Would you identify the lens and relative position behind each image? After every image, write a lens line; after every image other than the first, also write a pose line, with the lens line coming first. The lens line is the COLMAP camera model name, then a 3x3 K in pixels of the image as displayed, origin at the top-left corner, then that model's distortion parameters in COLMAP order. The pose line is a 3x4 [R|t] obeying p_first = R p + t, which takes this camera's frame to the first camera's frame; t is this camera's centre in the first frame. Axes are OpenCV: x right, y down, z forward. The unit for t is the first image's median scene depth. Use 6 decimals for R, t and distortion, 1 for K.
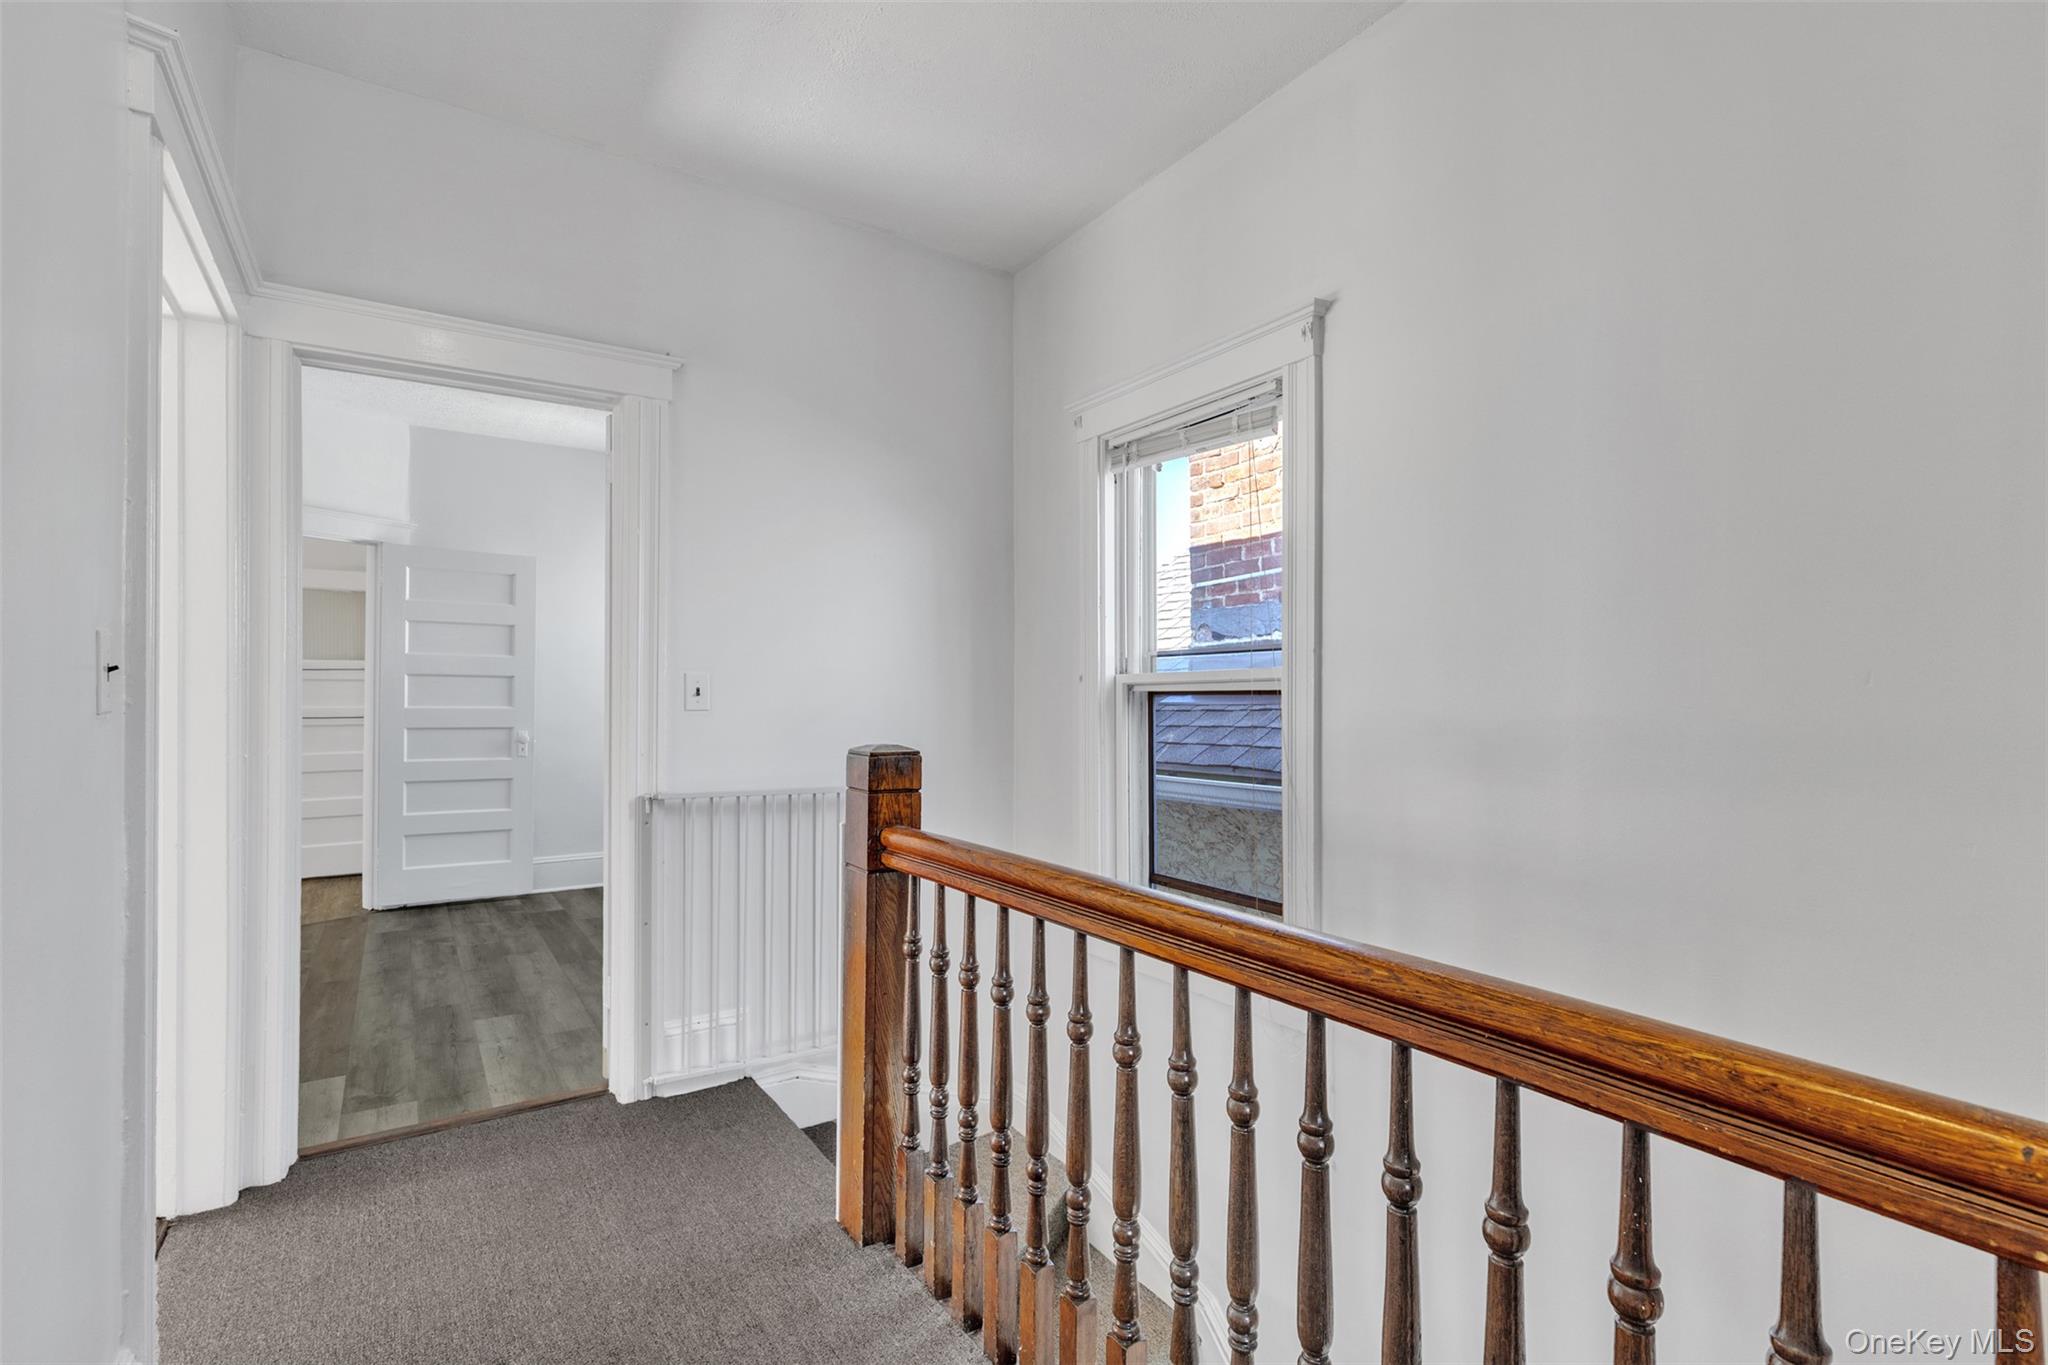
lens RADIAL K [[945.3, 0, 1028.9], [0, 945.3, 700.7], [0, 0, 1]] dist [-0.000340, -0.000475]
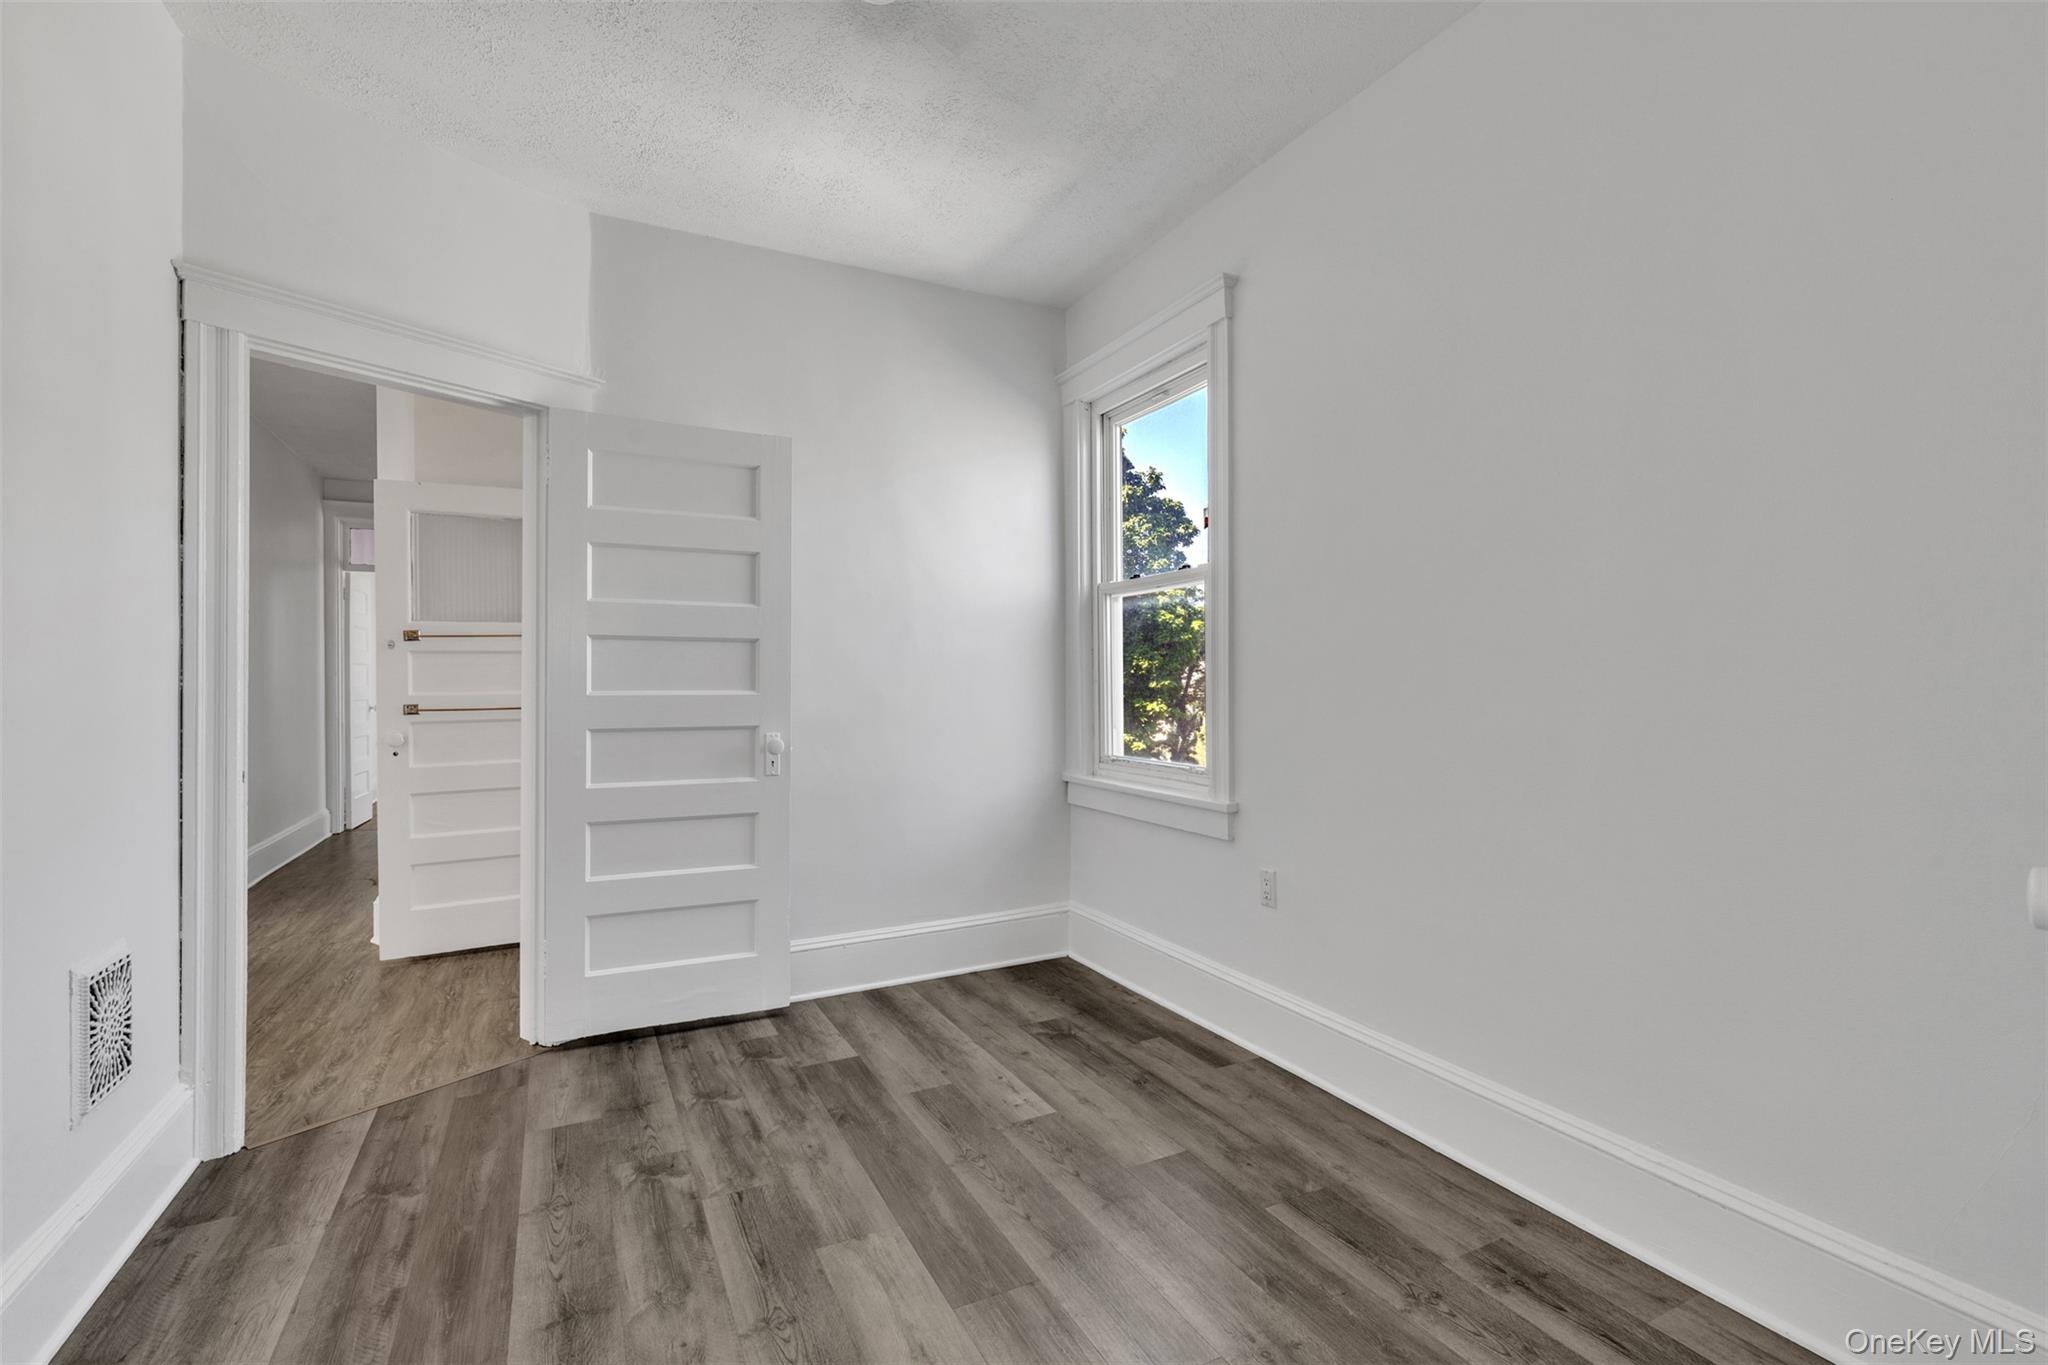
lens RADIAL K [[933.4, 0, 1029.5], [0, 933.4, 673.4], [0, 0, 1]] dist [0.008607, -0.000685]
pose [[0.993147, -0.009567, -0.116478, -0.324934], [0.009096, 0.999948, -0.004574, -0.000423], [0.116516, 0.003483, 0.993183, 0.463428]]
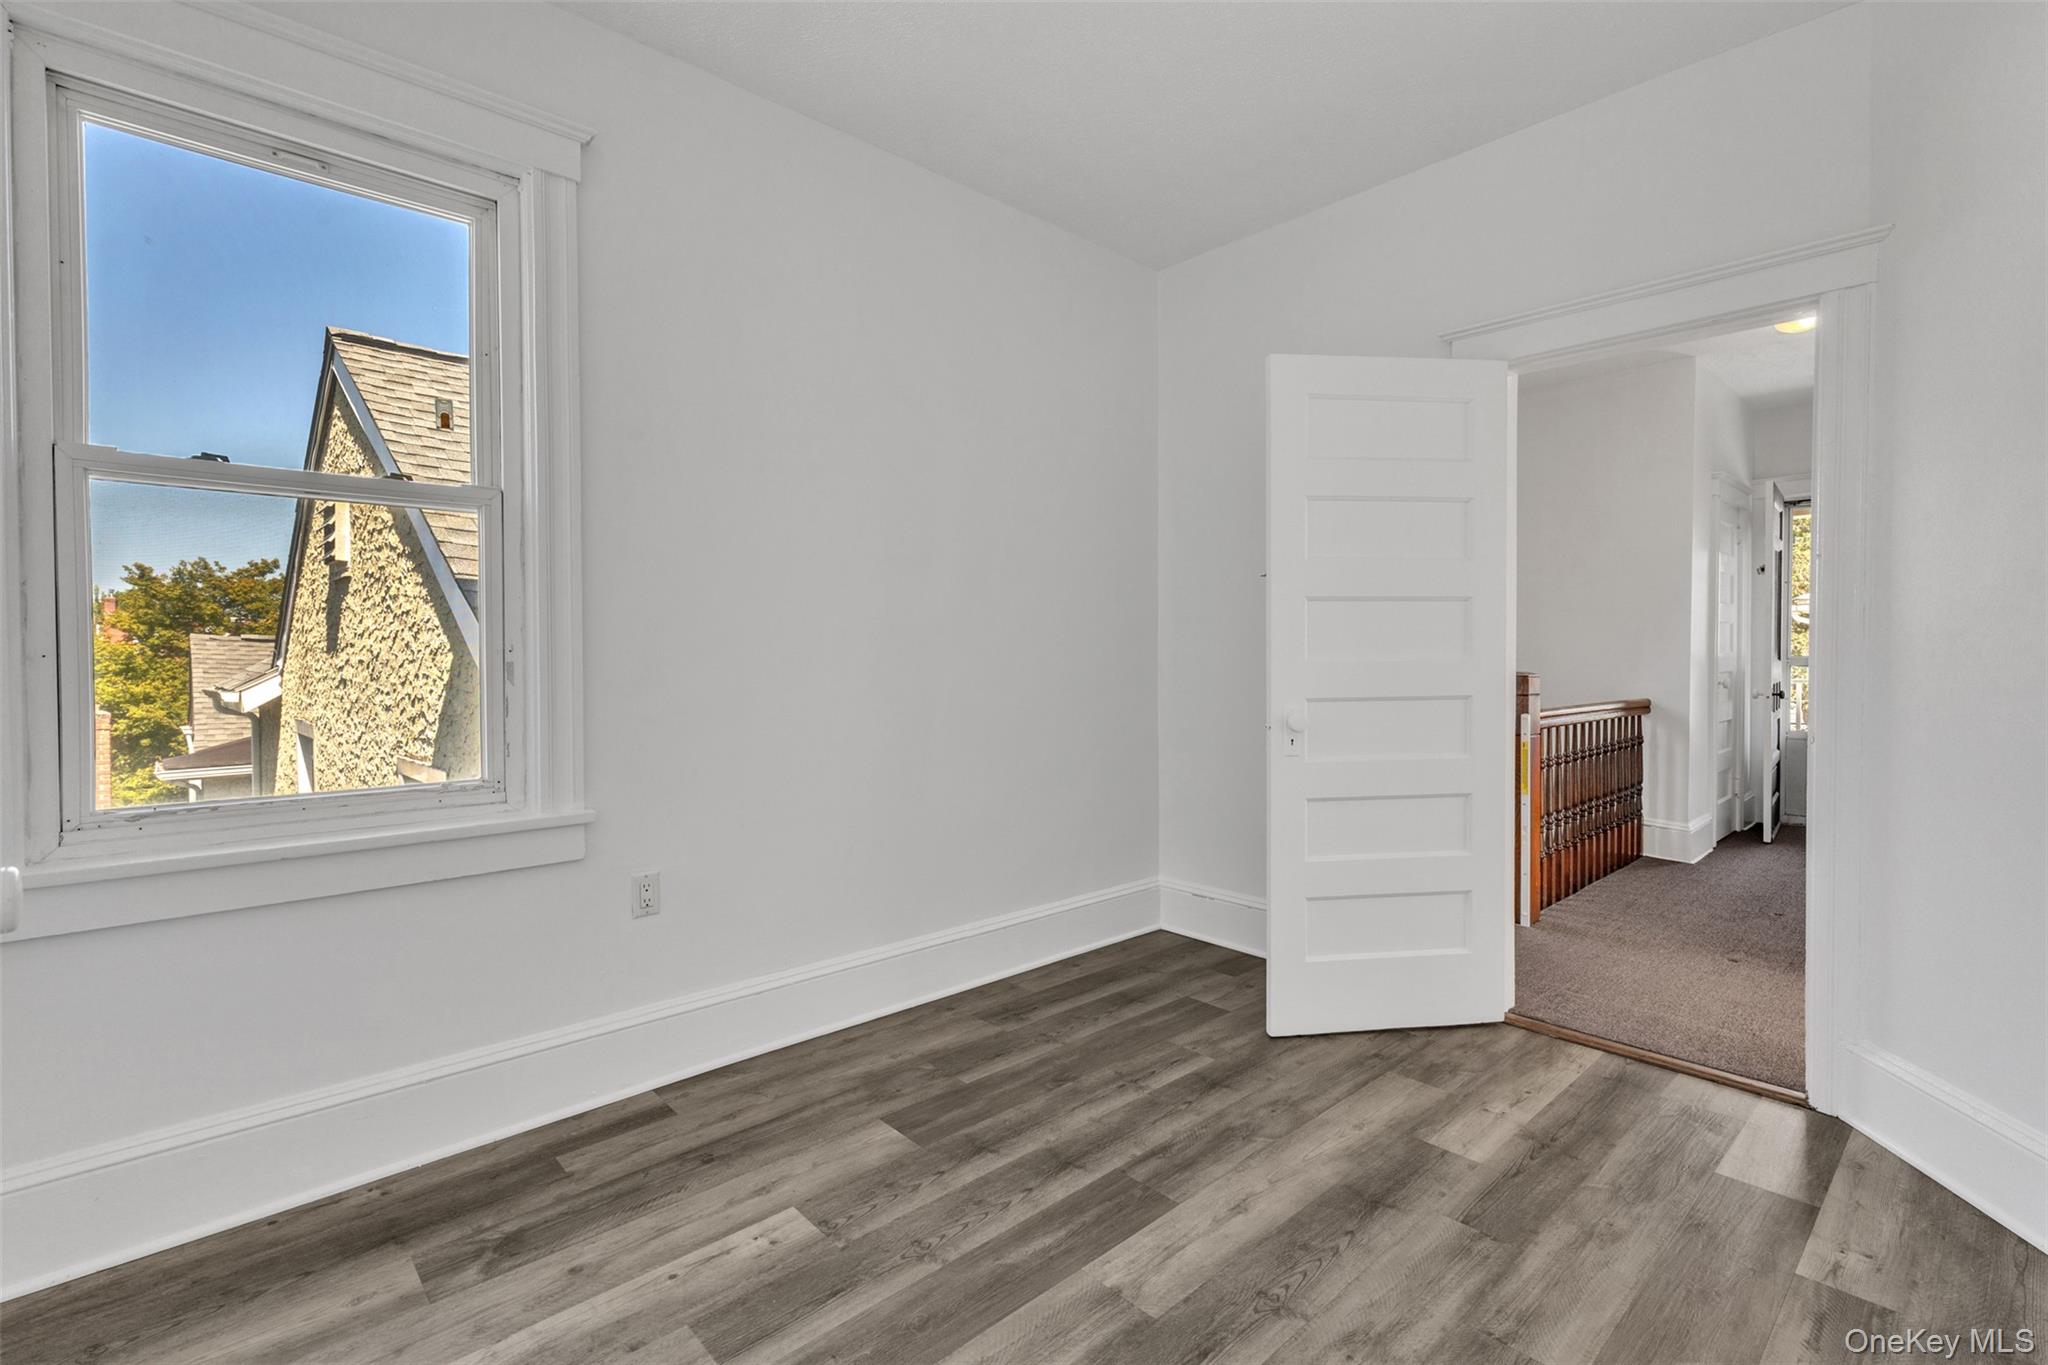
lens RADIAL K [[933.4, 0, 1029.5], [0, 933.4, 673.4], [0, 0, 1]] dist [0.008607, -0.000685]
pose [[-0.159231, -0.024596, 0.986935, -0.730273], [0.000140, 0.999689, 0.024936, 0.000124], [-0.987241, 0.004109, -0.159178, 0.889396]]
